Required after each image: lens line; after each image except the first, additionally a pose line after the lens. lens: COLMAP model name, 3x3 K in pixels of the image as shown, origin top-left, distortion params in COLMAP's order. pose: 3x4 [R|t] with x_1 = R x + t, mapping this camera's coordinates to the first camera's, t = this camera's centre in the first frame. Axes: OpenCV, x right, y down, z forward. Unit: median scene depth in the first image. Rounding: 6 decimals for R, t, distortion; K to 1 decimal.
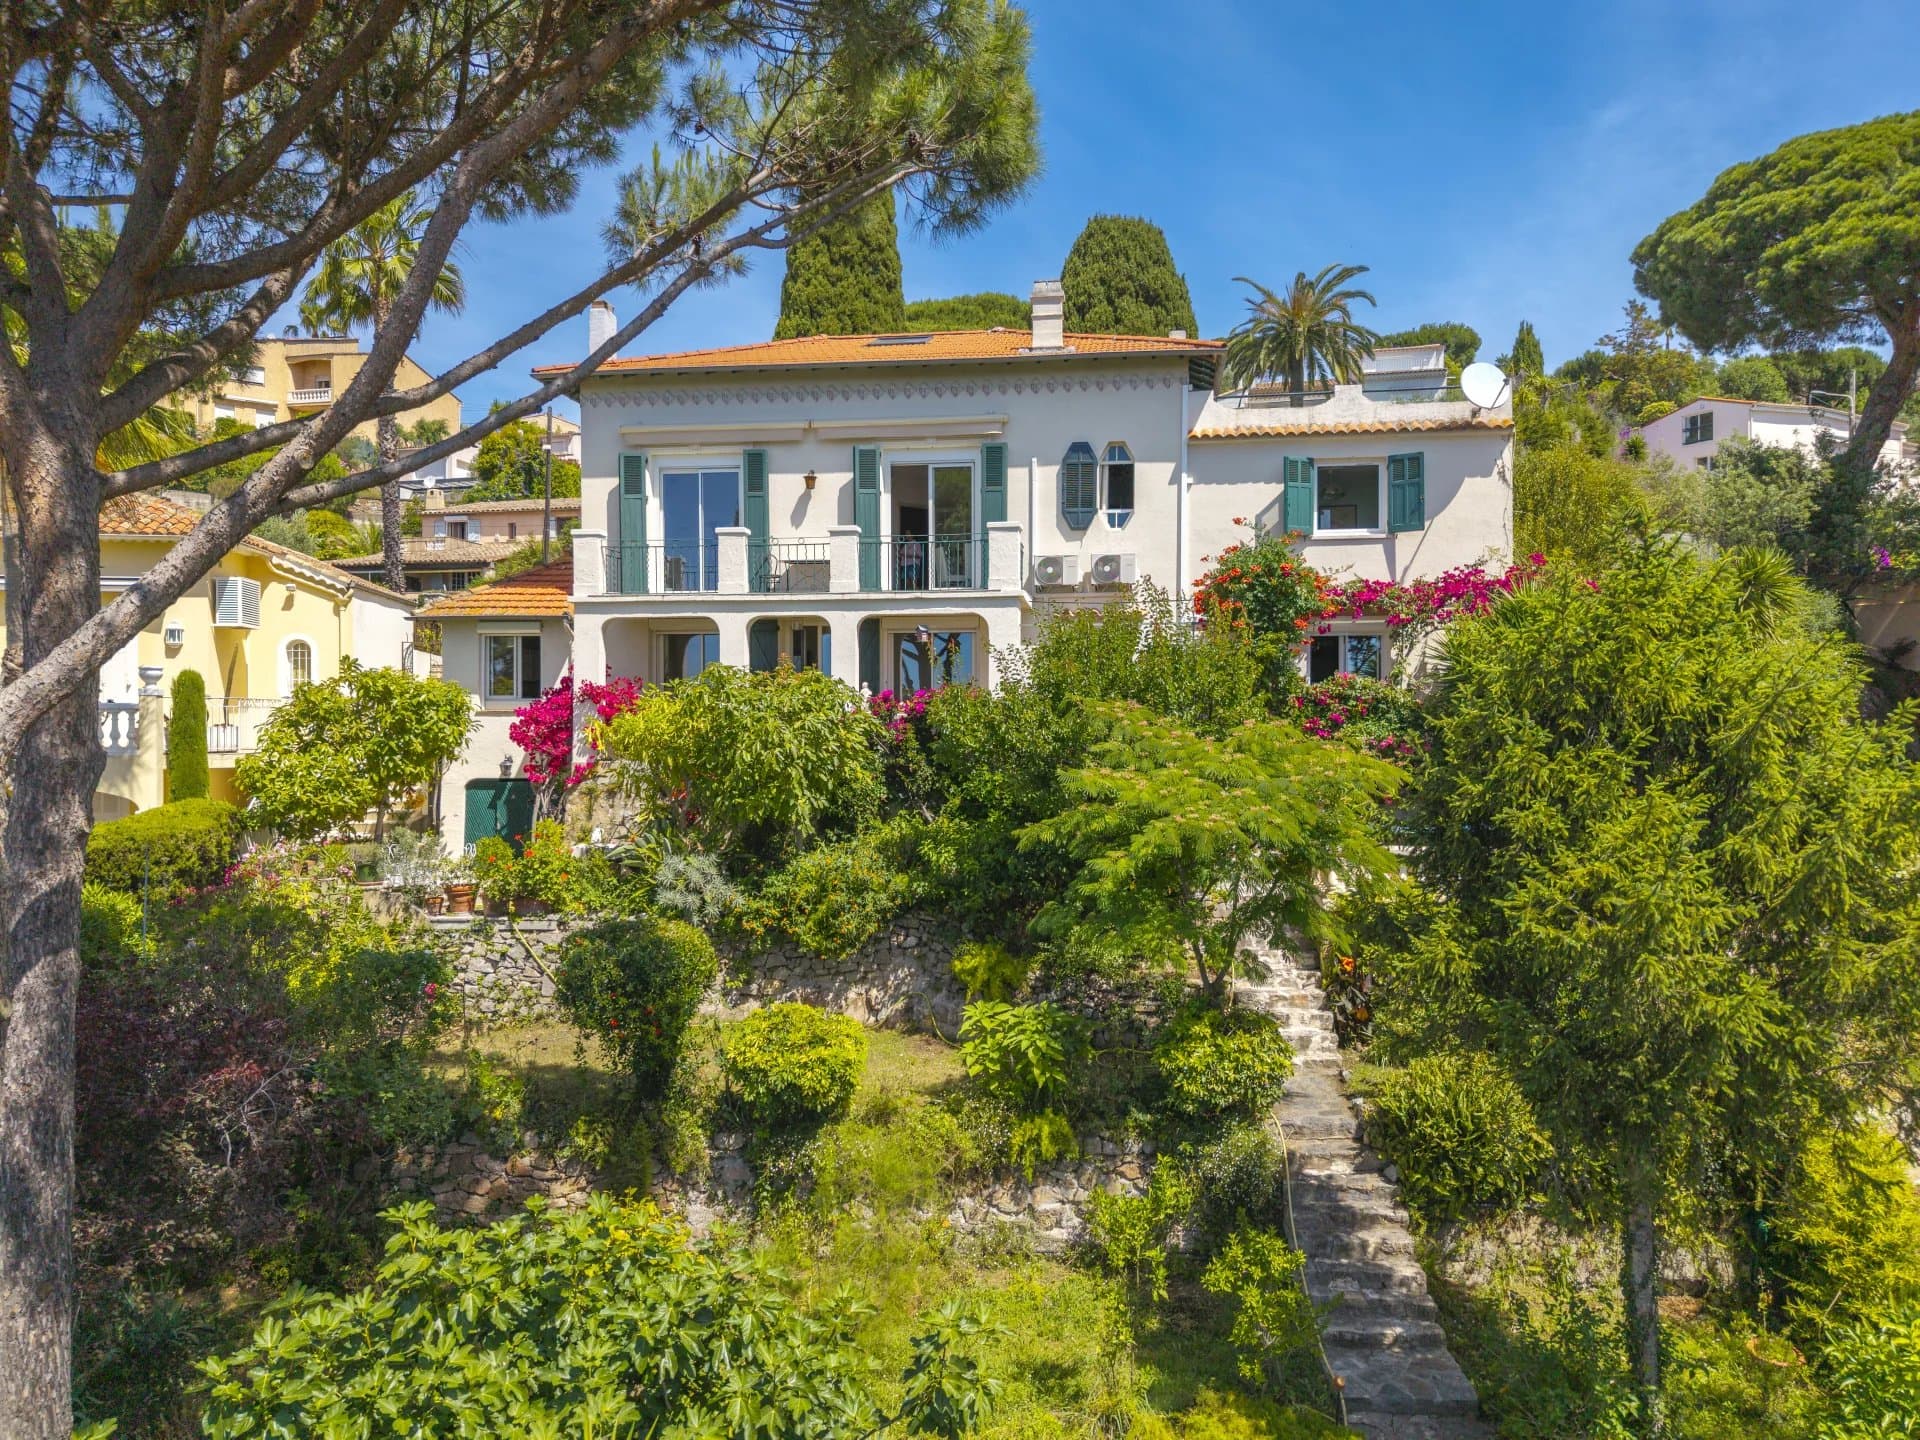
lens RADIAL K [[1906.1, 0, 960.0], [0, 1906.1, 720.0], [0, 0, 1]] dist [0.066450, -0.022351]
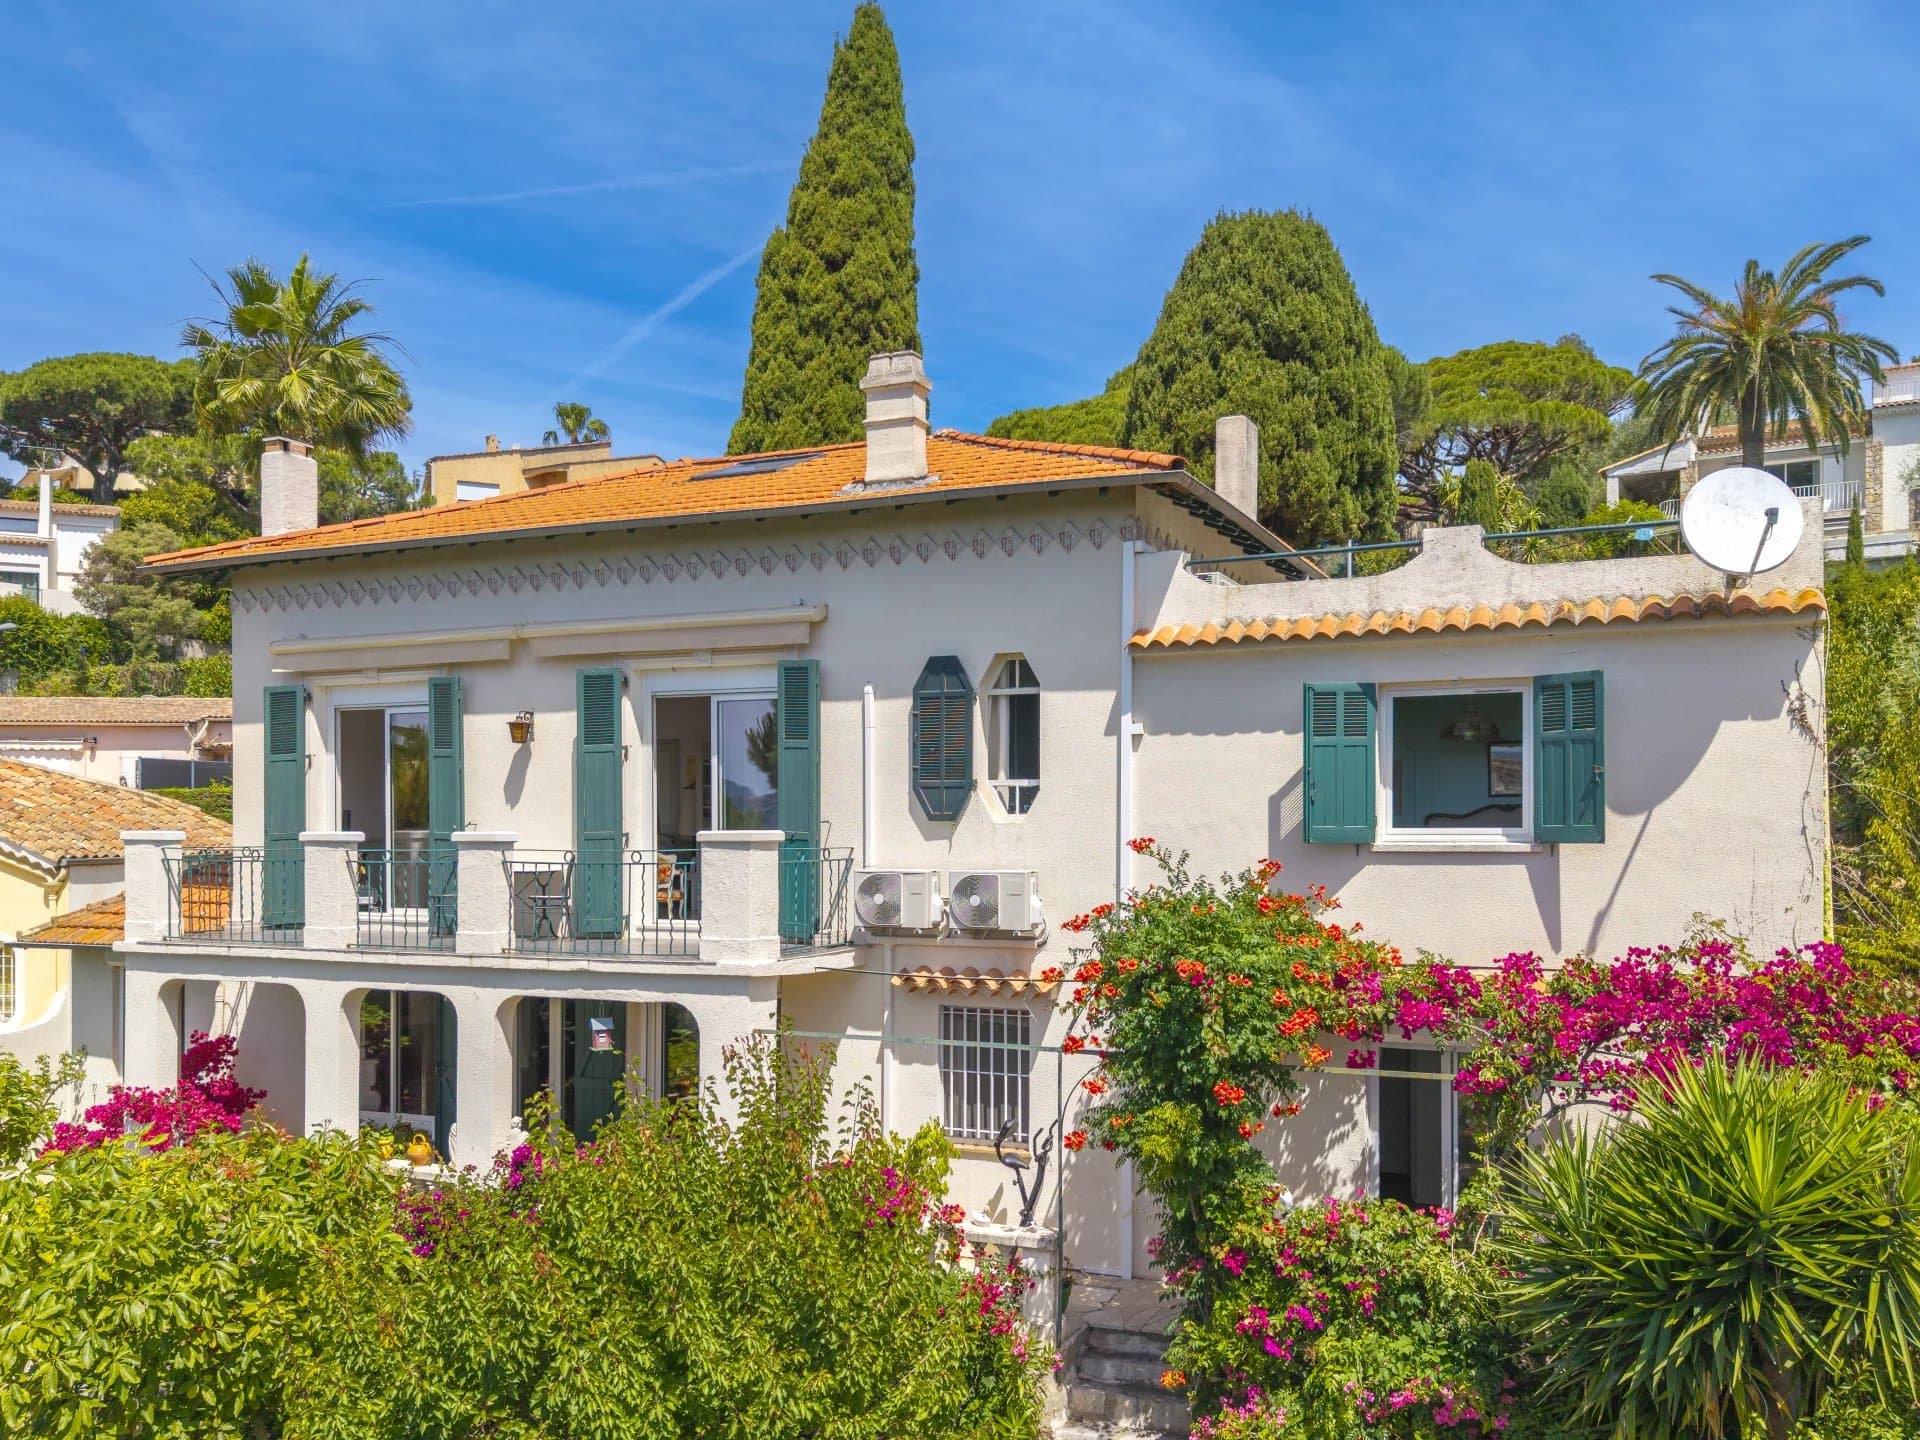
lens RADIAL K [[1906.1, 0, 960.0], [0, 1906.1, 720.0], [0, 0, 1]] dist [0.066450, -0.022351]
pose [[0.934691, -0.011971, -0.355259, 0.254222], [0.007589, 0.999877, -0.013727, -0.119904], [0.355379, 0.010135, 0.934667, 0.506104]]
